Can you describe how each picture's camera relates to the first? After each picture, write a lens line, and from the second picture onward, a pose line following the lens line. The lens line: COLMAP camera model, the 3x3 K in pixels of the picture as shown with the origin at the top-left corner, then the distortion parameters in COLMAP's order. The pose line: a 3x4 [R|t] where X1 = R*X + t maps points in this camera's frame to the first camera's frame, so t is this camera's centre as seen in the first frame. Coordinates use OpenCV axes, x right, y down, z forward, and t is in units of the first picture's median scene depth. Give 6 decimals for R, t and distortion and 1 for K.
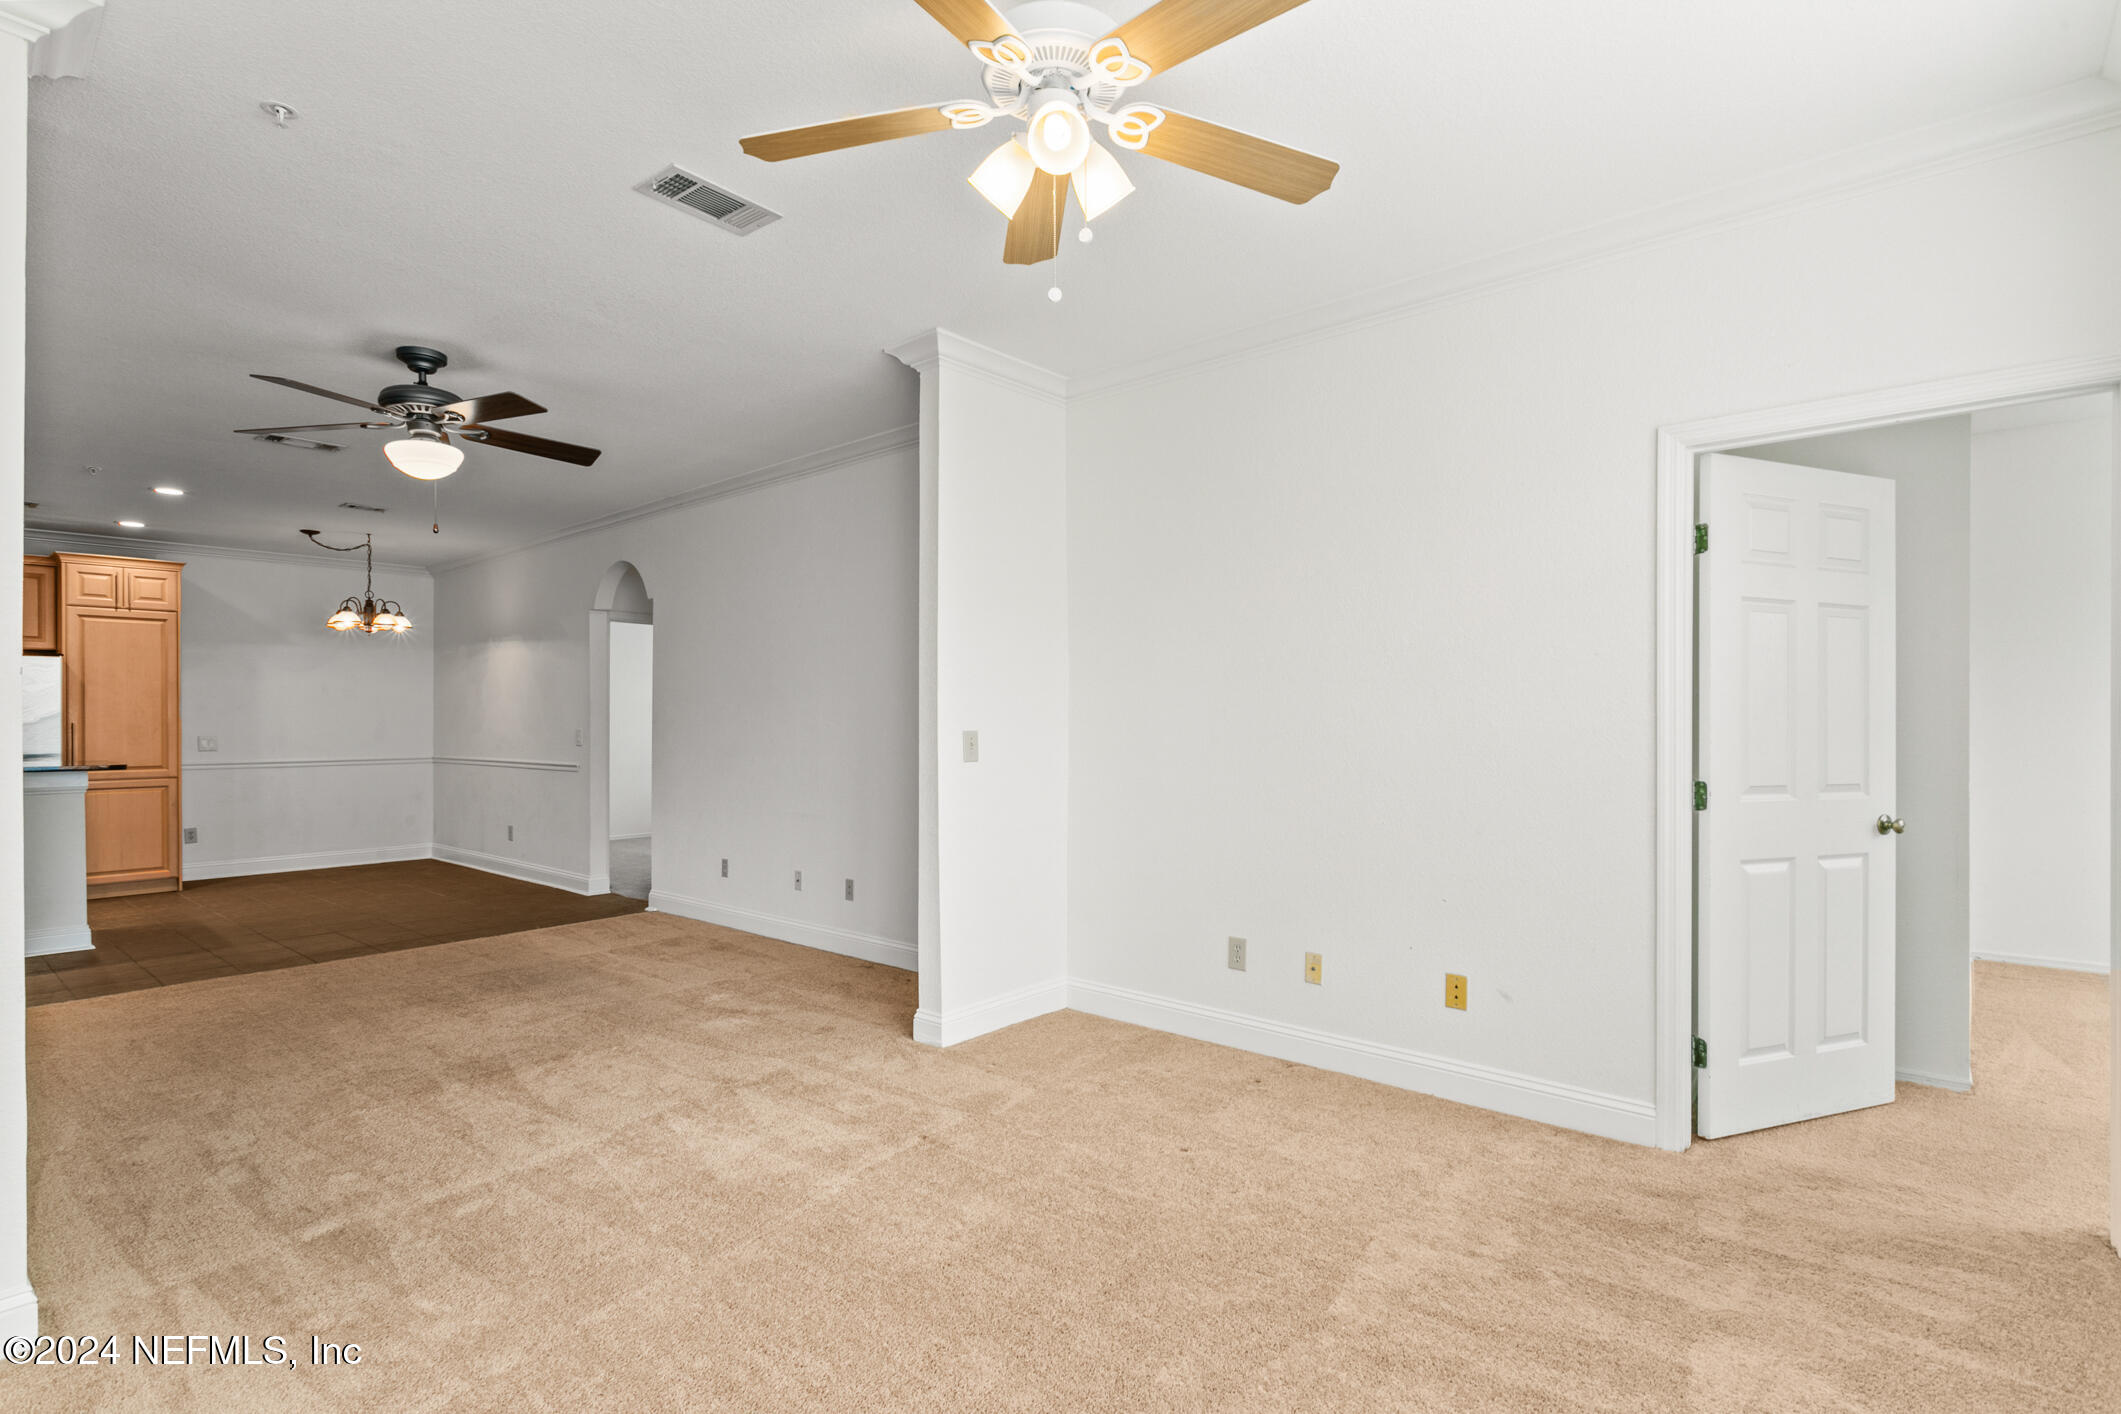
lens RADIAL K [[1026.4, 0, 1057.5], [0, 1026.4, 719.5], [0, 0, 1]] dist [0.000495, 0.001151]
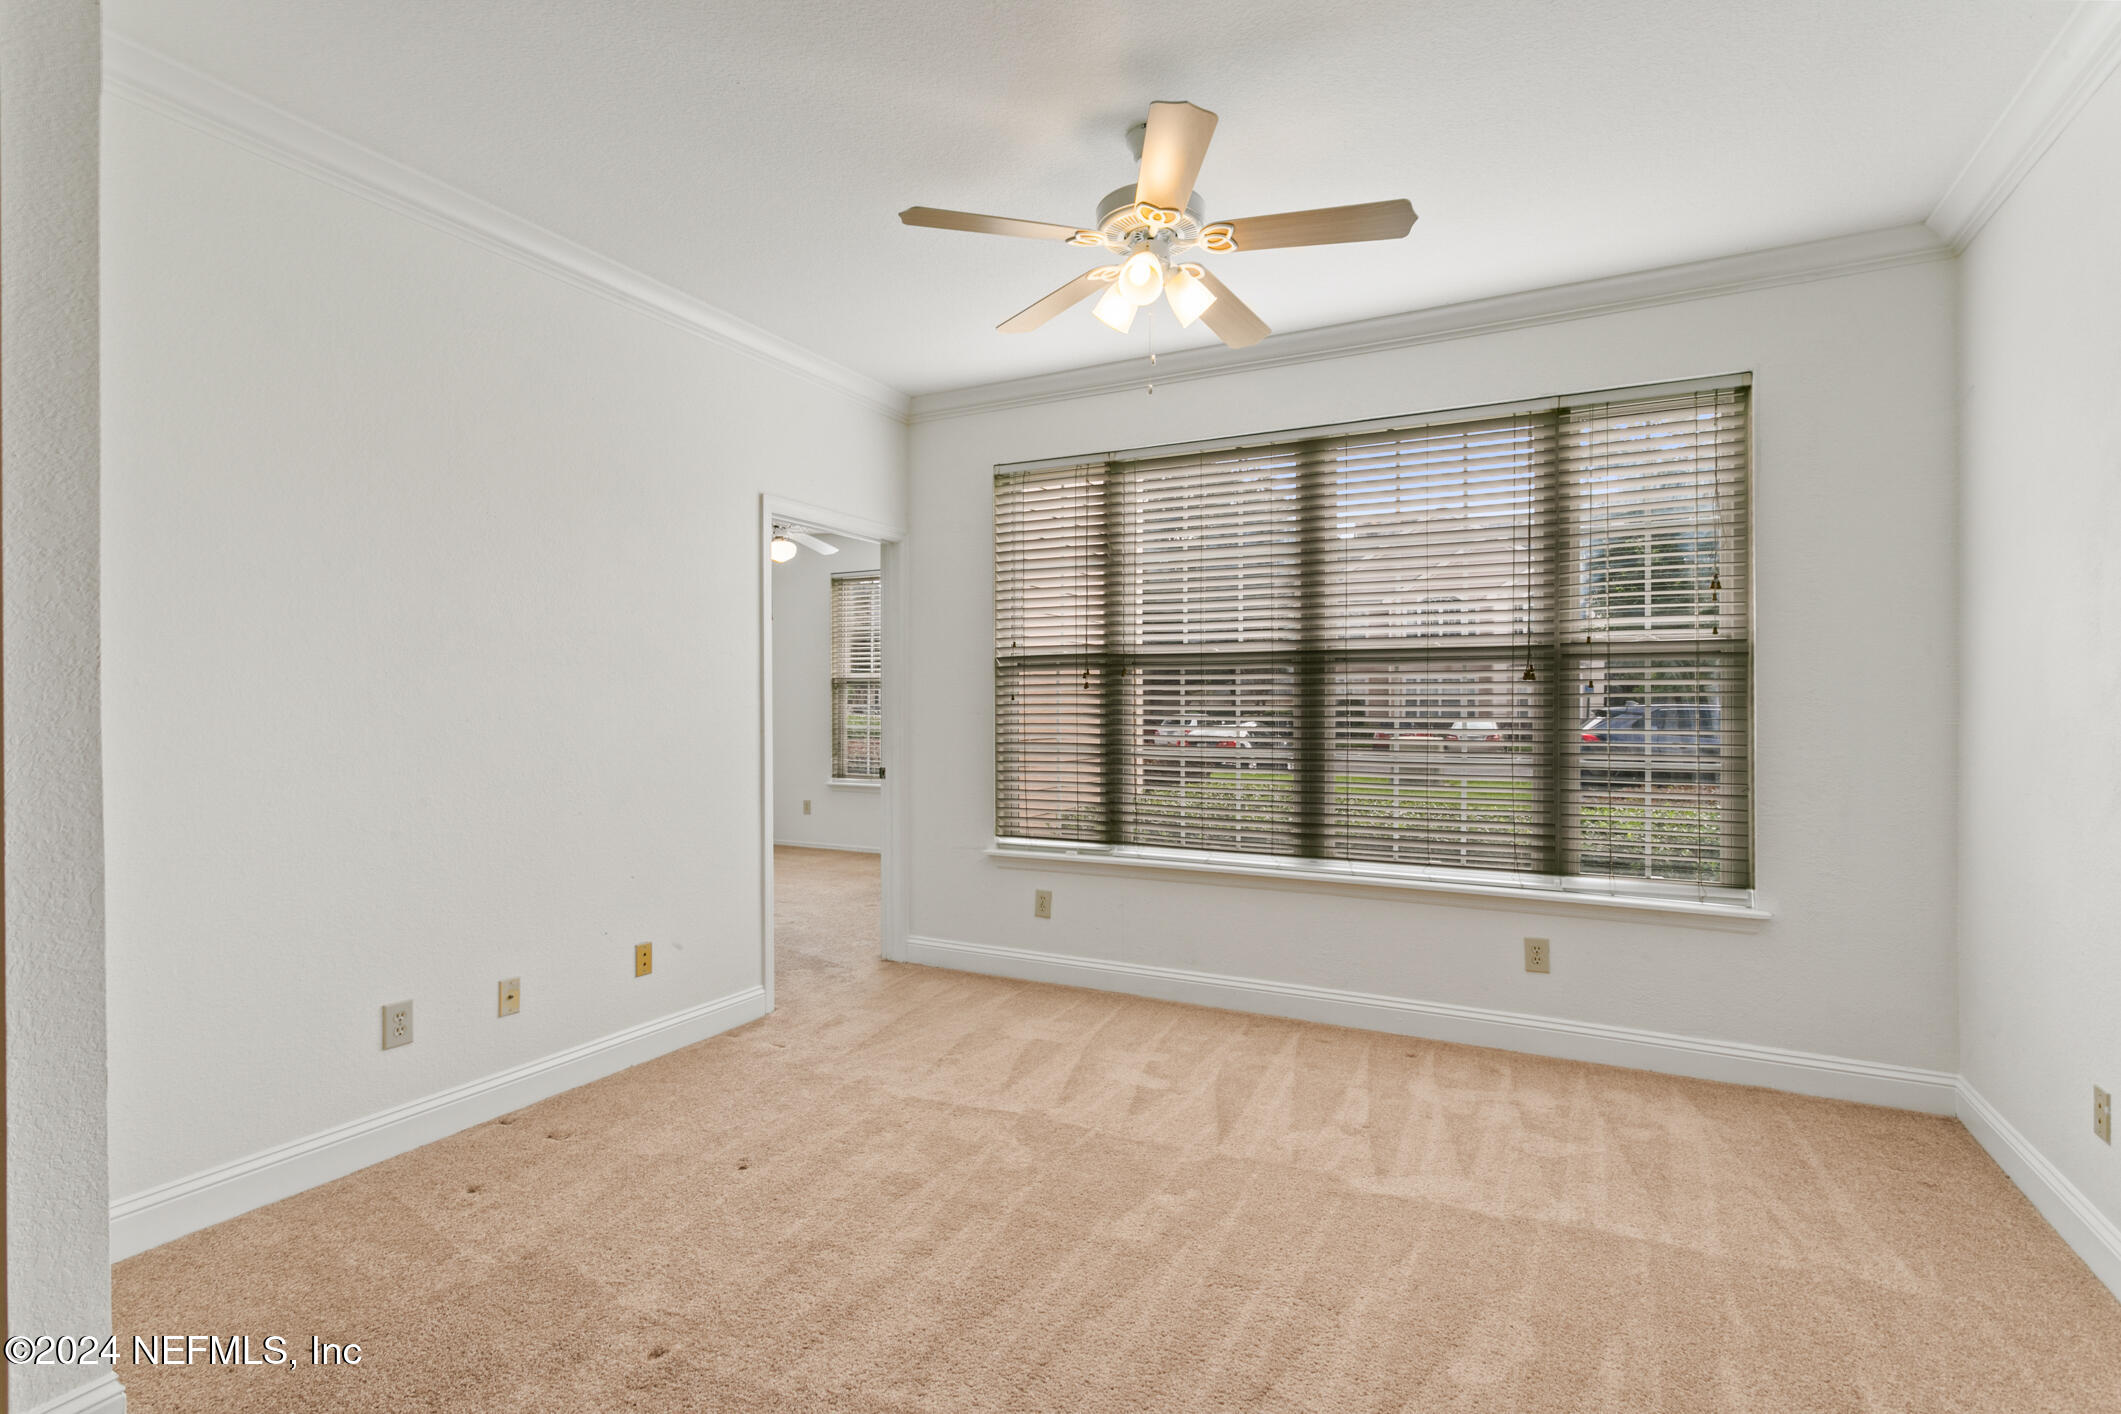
lens RADIAL K [[1035.0, 0, 1055.9], [0, 1035.0, 685.5], [0, 0, 1]] dist [0.003391, 0.000564]
pose [[-0.232391, 0.017158, 0.972471, -0.344390], [0.001142, 0.999849, -0.017368, -0.000198], [-0.972622, -0.002925, -0.232375, 0.375510]]
